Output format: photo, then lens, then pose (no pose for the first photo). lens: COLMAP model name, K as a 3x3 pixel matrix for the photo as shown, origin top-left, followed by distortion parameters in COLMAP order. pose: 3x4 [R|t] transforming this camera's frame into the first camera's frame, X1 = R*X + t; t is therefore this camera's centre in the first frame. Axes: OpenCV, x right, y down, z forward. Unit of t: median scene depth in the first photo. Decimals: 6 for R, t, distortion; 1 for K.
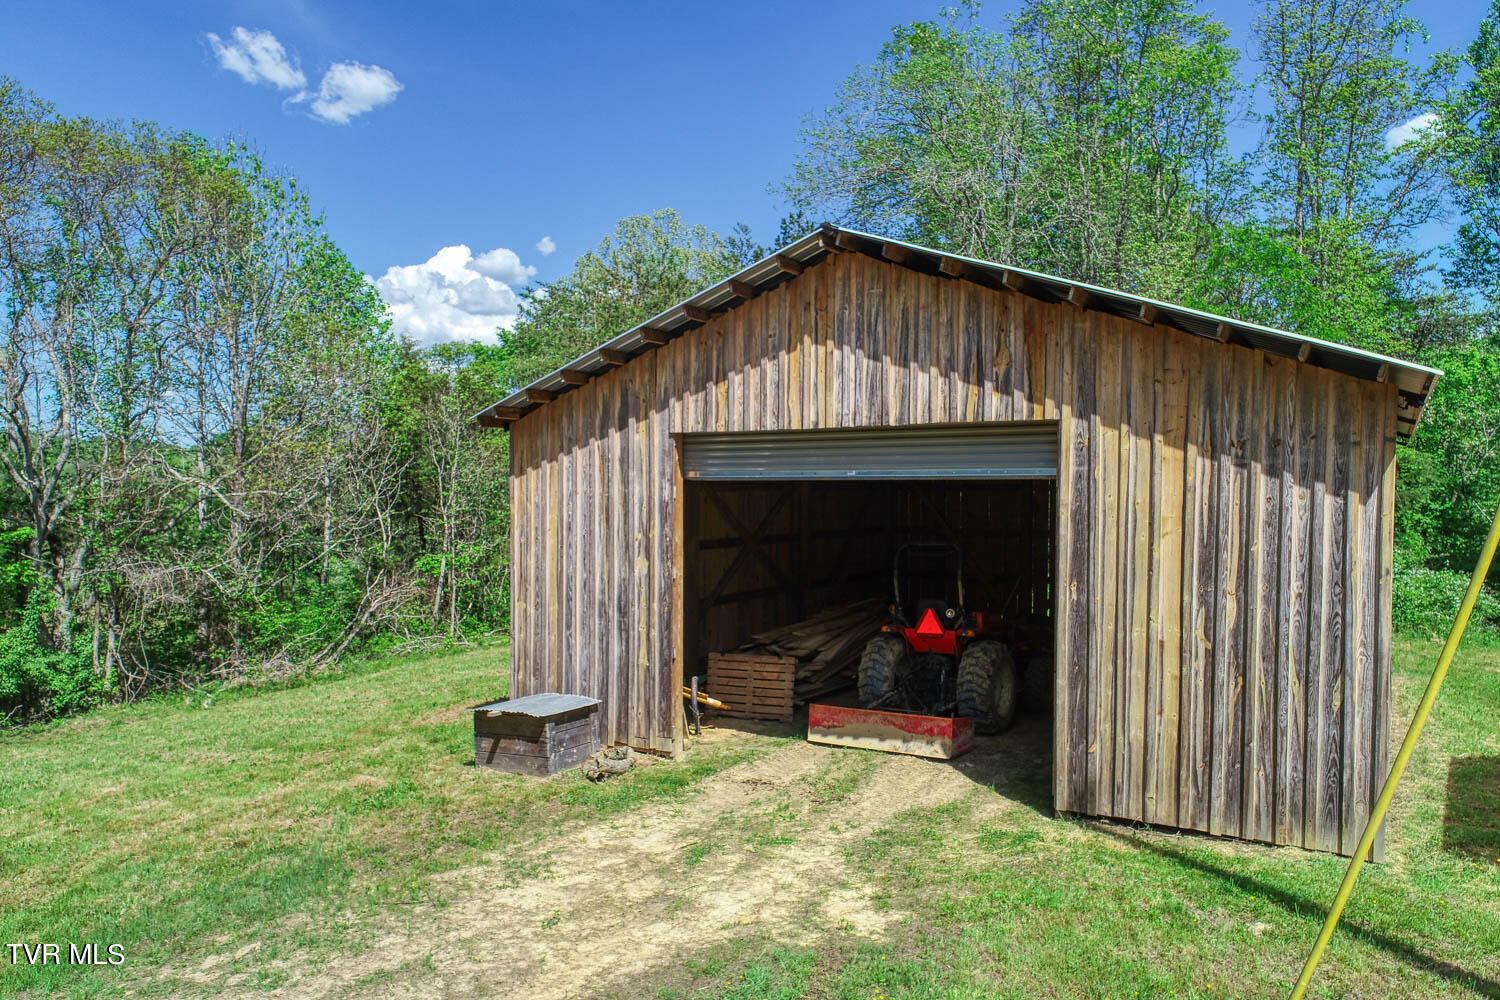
lens RADIAL K [[1038.6, 0, 750.0], [0, 1038.6, 500.0], [0, 0, 1]] dist [-0.004052, 0.000747]
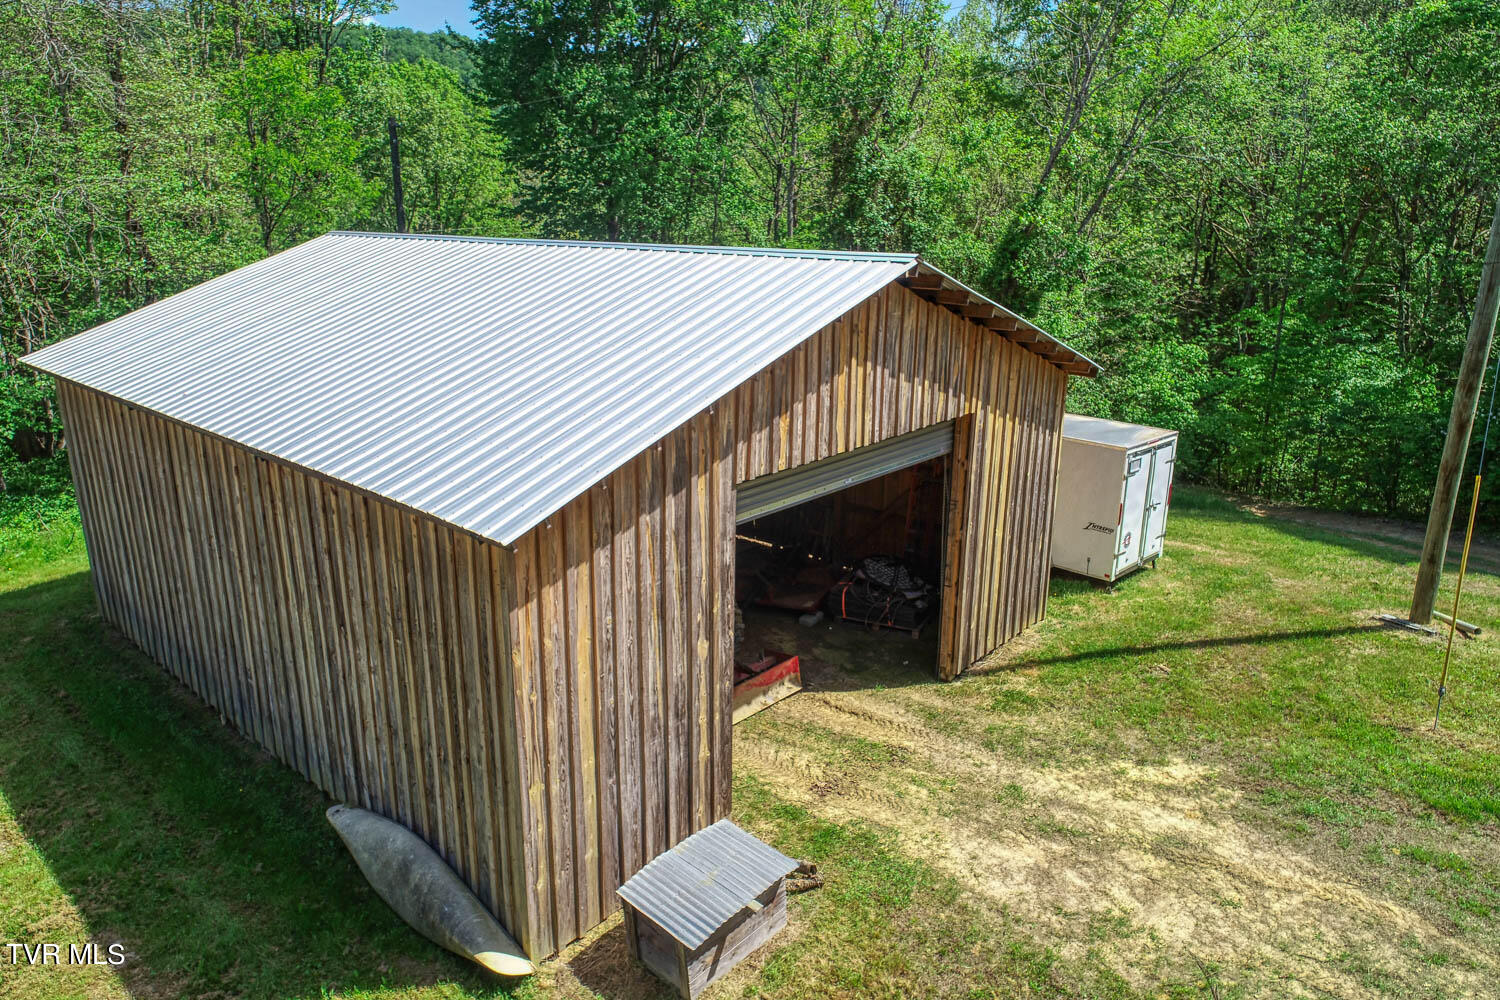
lens RADIAL K [[998.5, 0, 750.0], [0, 998.5, 500.0], [0, 0, 1]] dist [-0.001433, -0.003371]
pose [[0.167935, -0.279982, 0.945203, -0.821749], [0.016203, 0.959474, 0.281330, -0.273276], [-0.985665, -0.031930, 0.165665, 0.860741]]
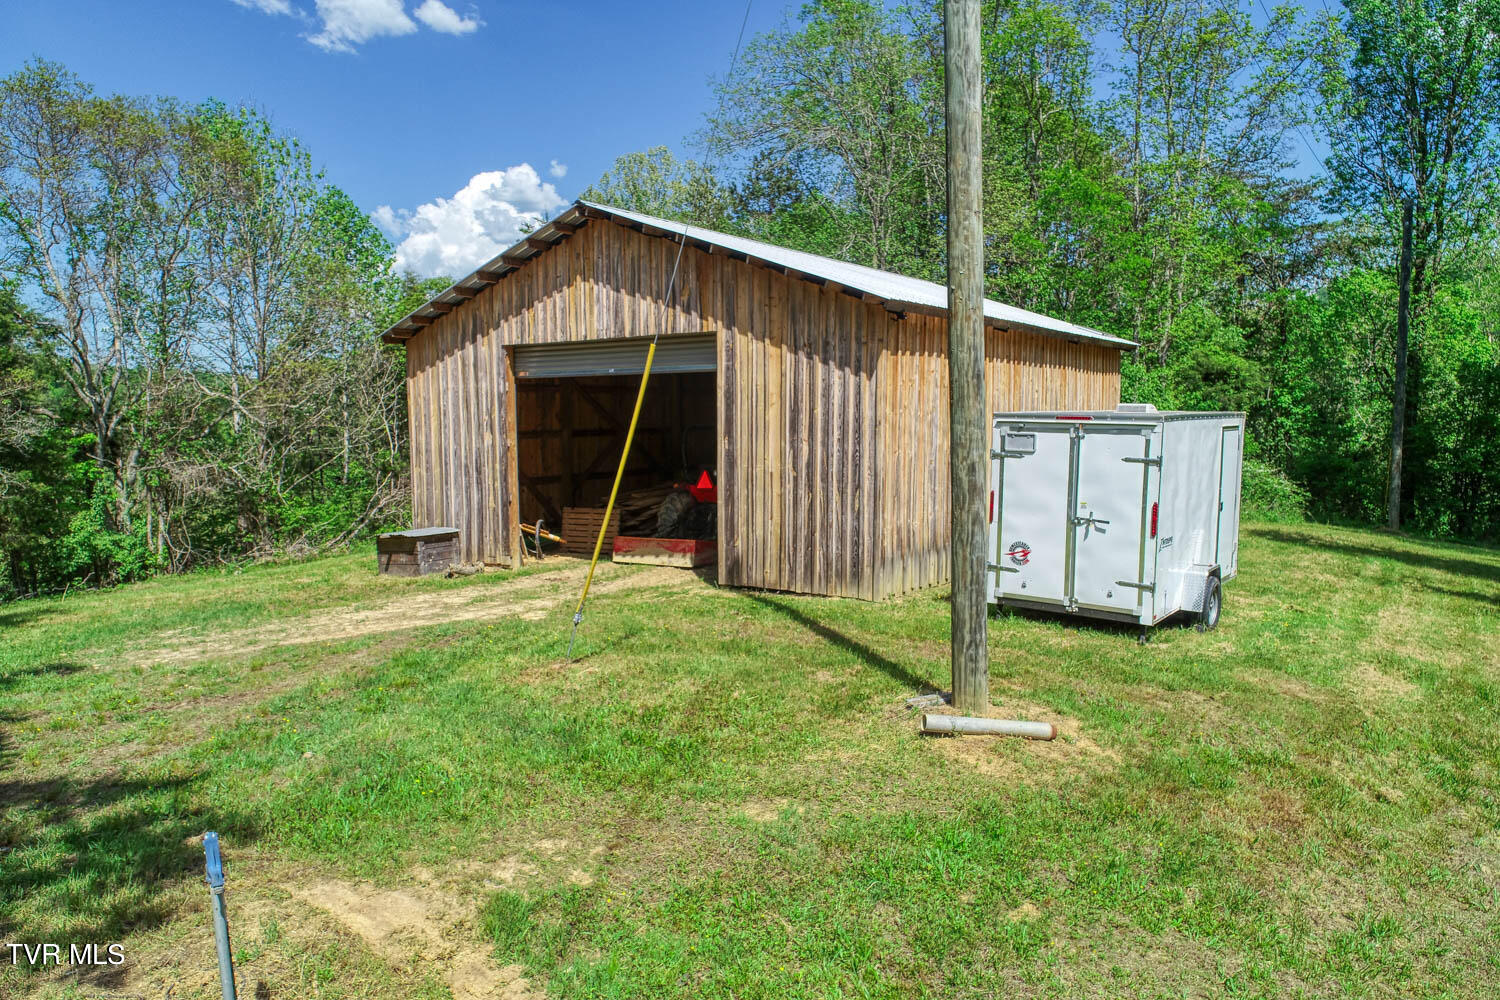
lens RADIAL K [[1024.3, 0, 750.0], [0, 1024.3, 500.0], [0, 0, 1]] dist [0.003139, -0.000974]
pose [[0.998642, -0.003907, -0.051944, 0.341696], [0.007639, 0.997386, 0.071851, 0.050696], [0.051527, -0.072150, 0.996062, -0.418486]]
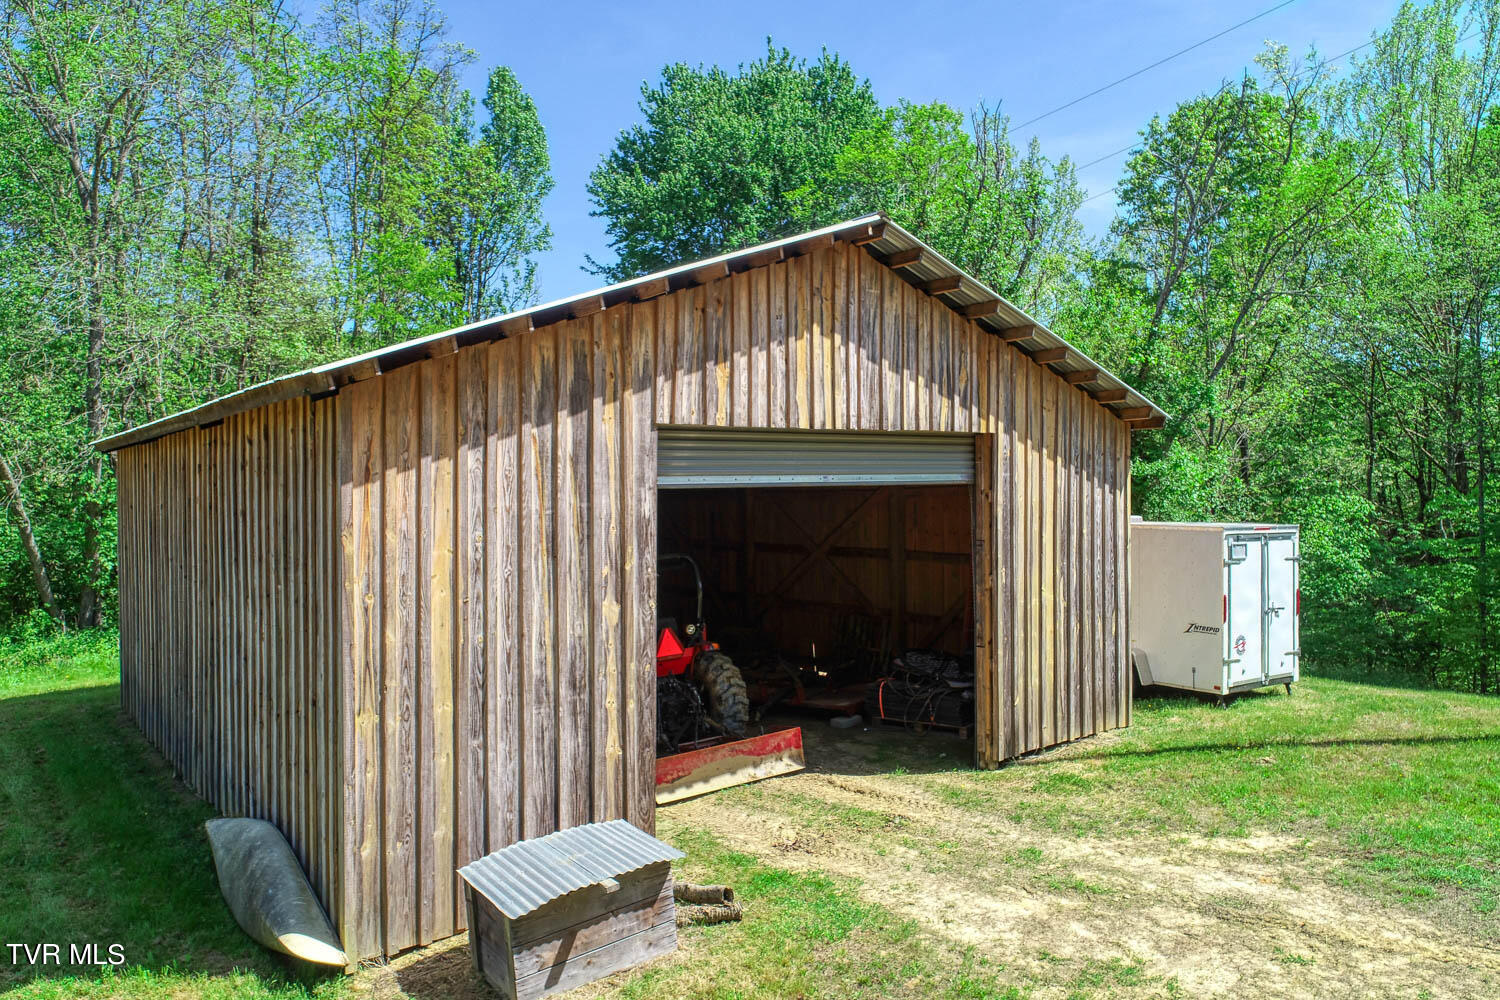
lens RADIAL K [[1038.6, 0, 750.0], [0, 1038.6, 500.0], [0, 0, 1]] dist [-0.004052, 0.000747]
pose [[0.339084, -0.014036, 0.940652, -0.742616], [0.031176, 0.999507, 0.003676, -0.011310], [-0.940240, 0.028079, 0.339354, 0.693484]]
